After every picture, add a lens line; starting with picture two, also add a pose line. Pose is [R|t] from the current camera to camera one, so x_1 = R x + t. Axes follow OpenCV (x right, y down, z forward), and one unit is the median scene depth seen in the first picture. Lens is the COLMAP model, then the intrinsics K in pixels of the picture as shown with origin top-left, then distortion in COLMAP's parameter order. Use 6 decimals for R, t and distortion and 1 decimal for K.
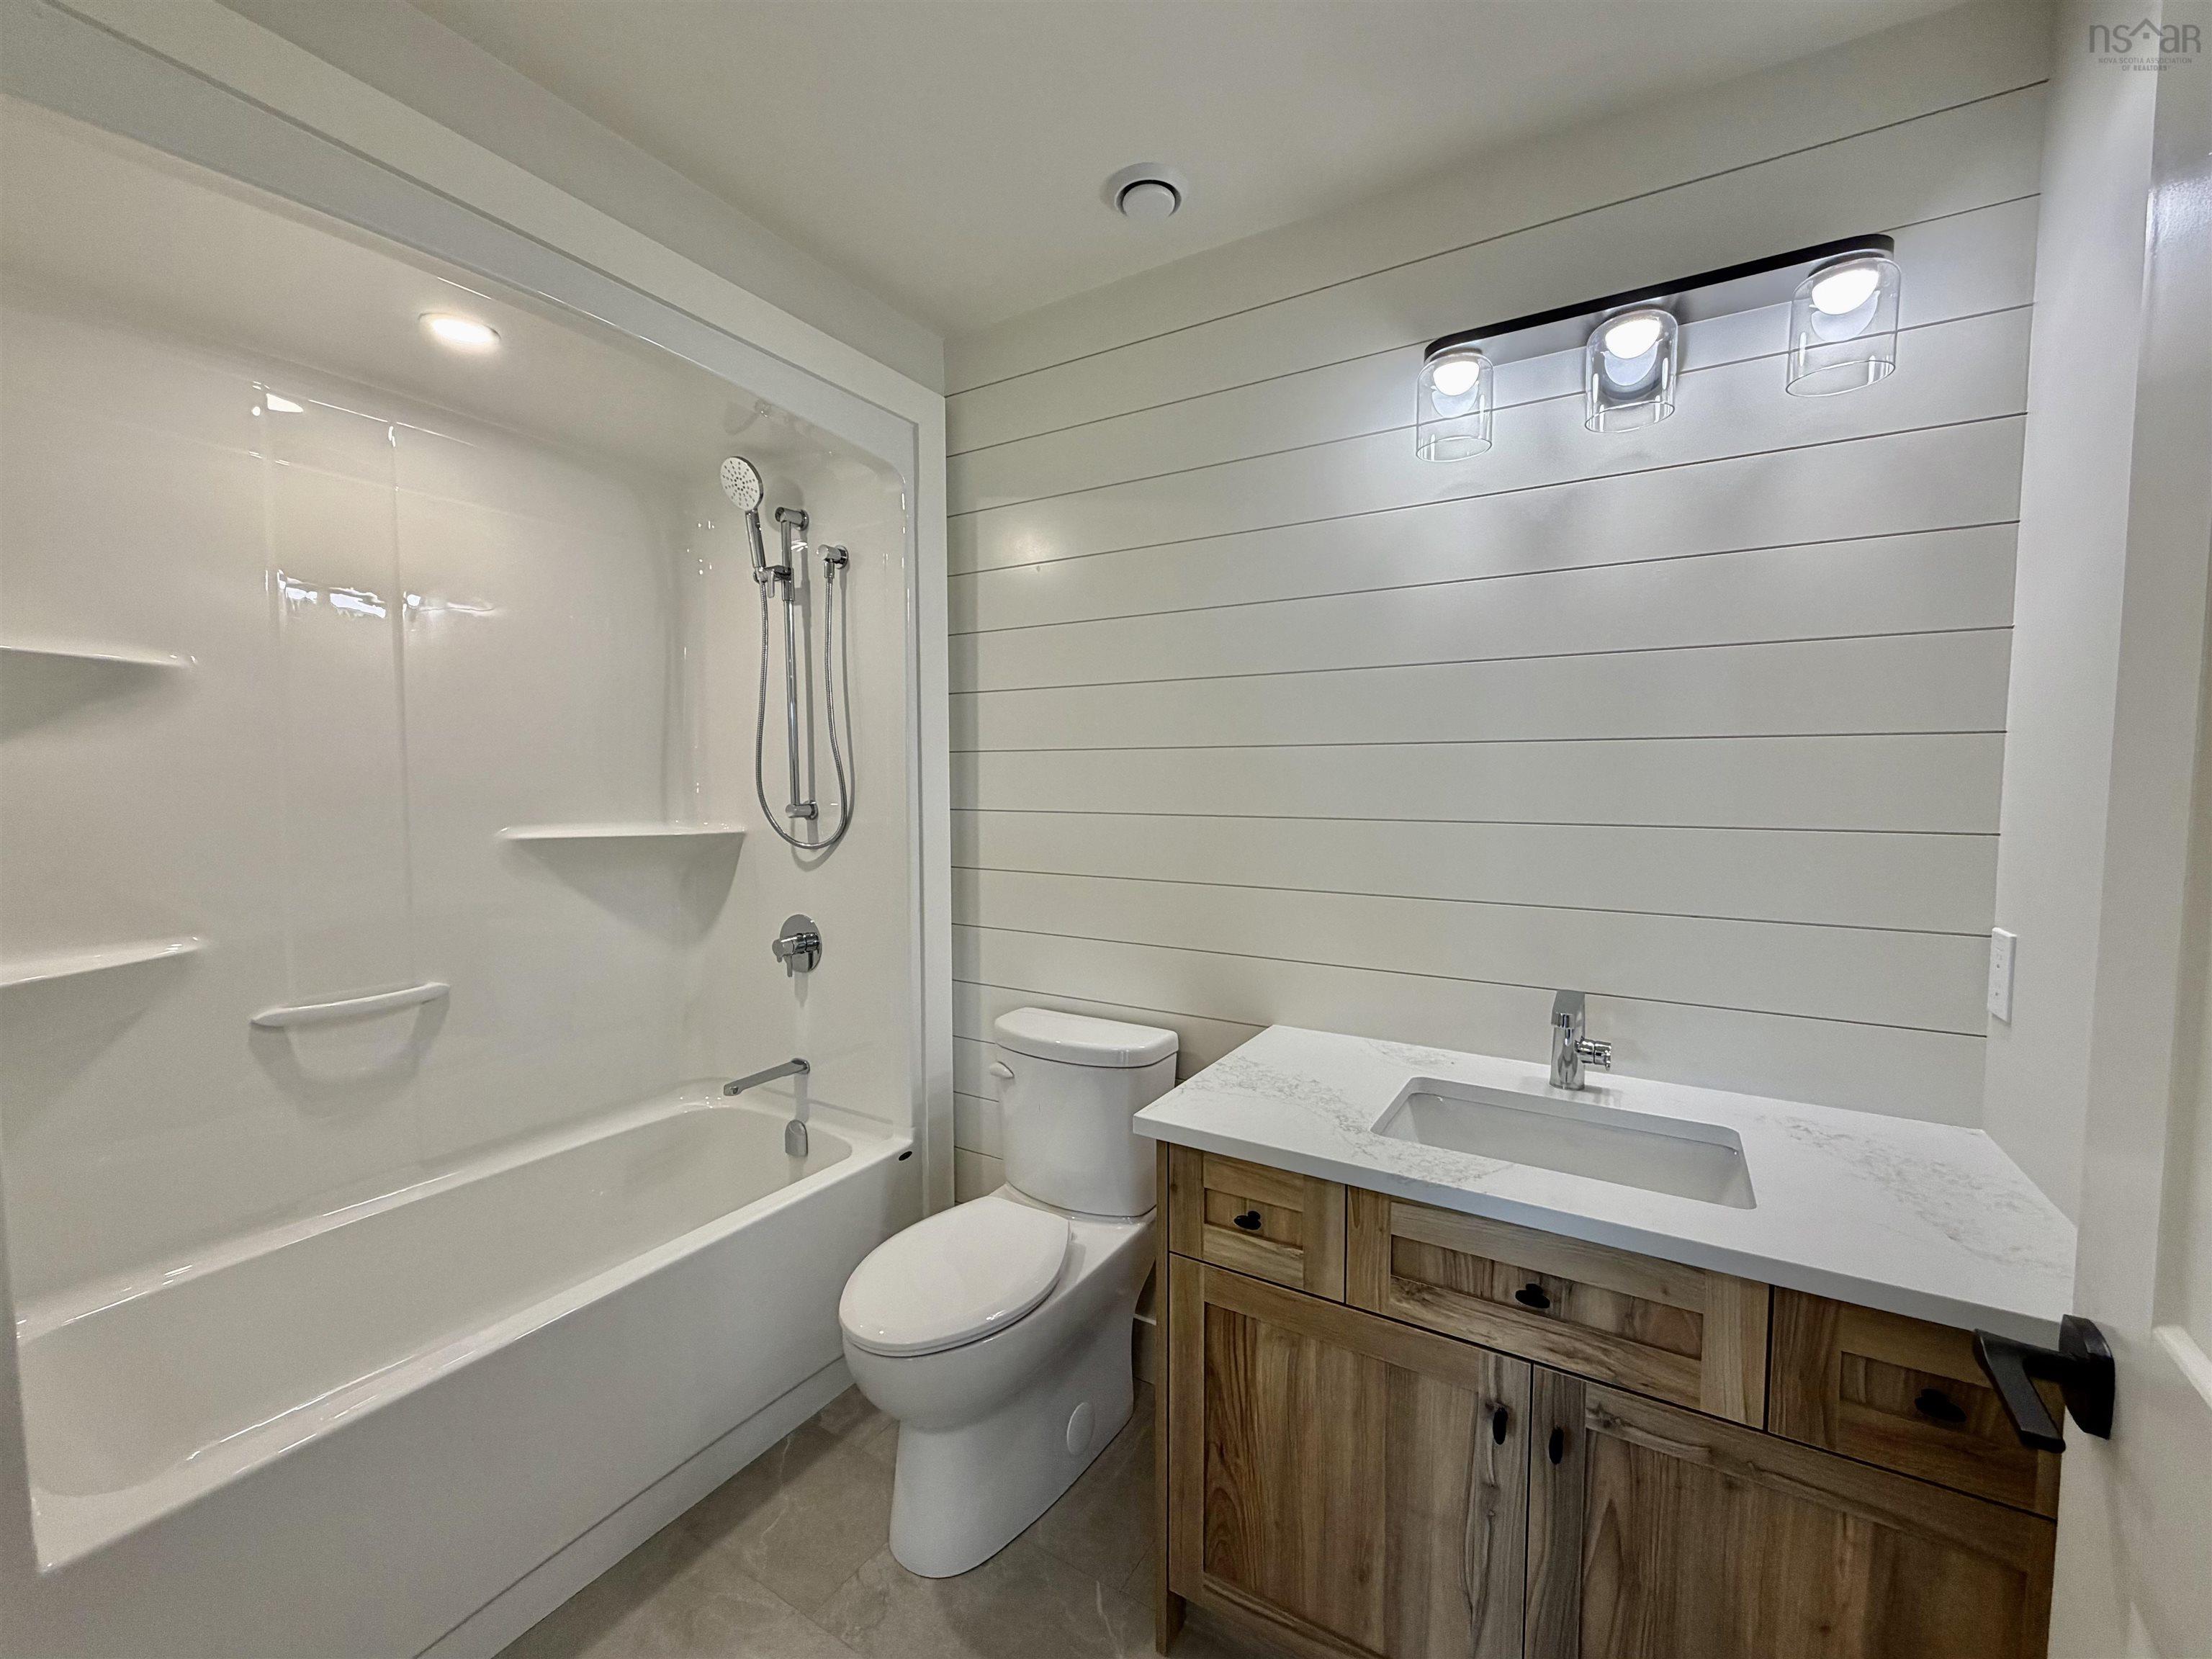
lens RADIAL K [[898.0, 0, 1106.3], [0, 898.0, 833.7], [0, 0, 1]] dist [-0.000436, 0.000470]
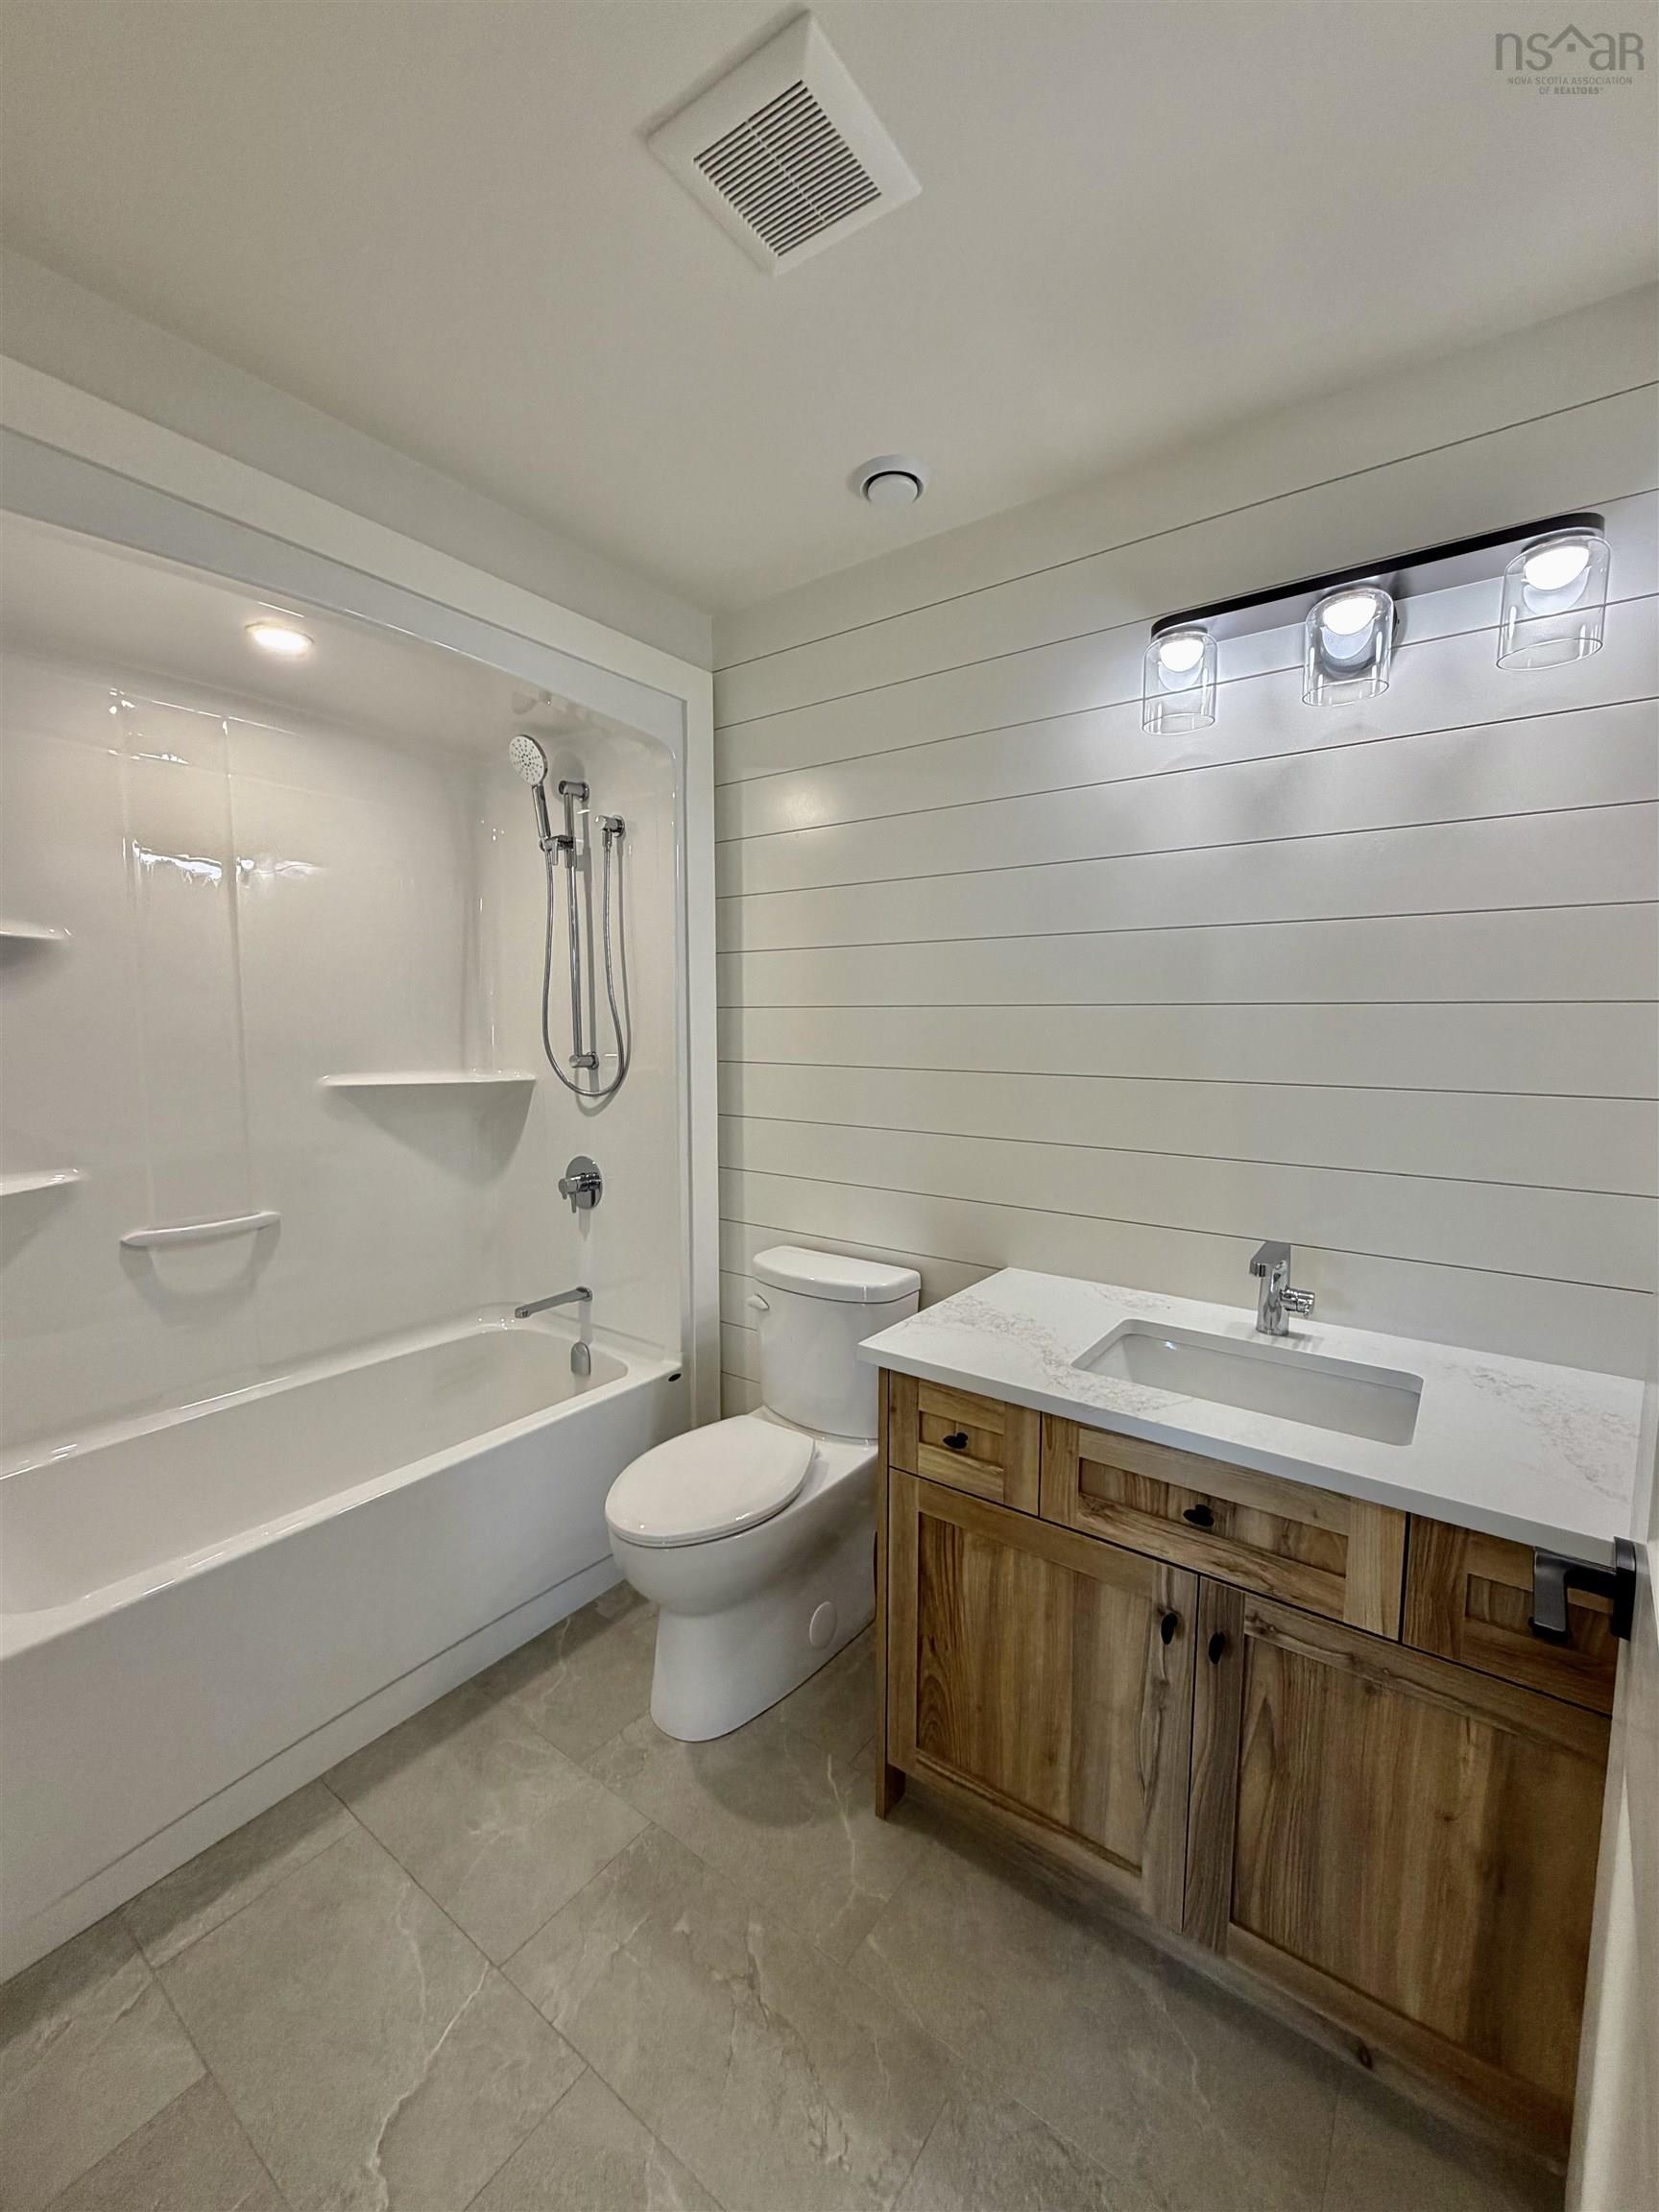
lens RADIAL K [[898.0, 0, 829.5], [0, 898.0, 1106.0], [0, 0, 1]] dist [-0.000436, 0.000470]
pose [[0.996149, 0.010867, -0.087000, 0.082759], [-0.007771, 0.999327, 0.035845, -0.019667], [0.087331, -0.035031, 0.995563, -0.094100]]
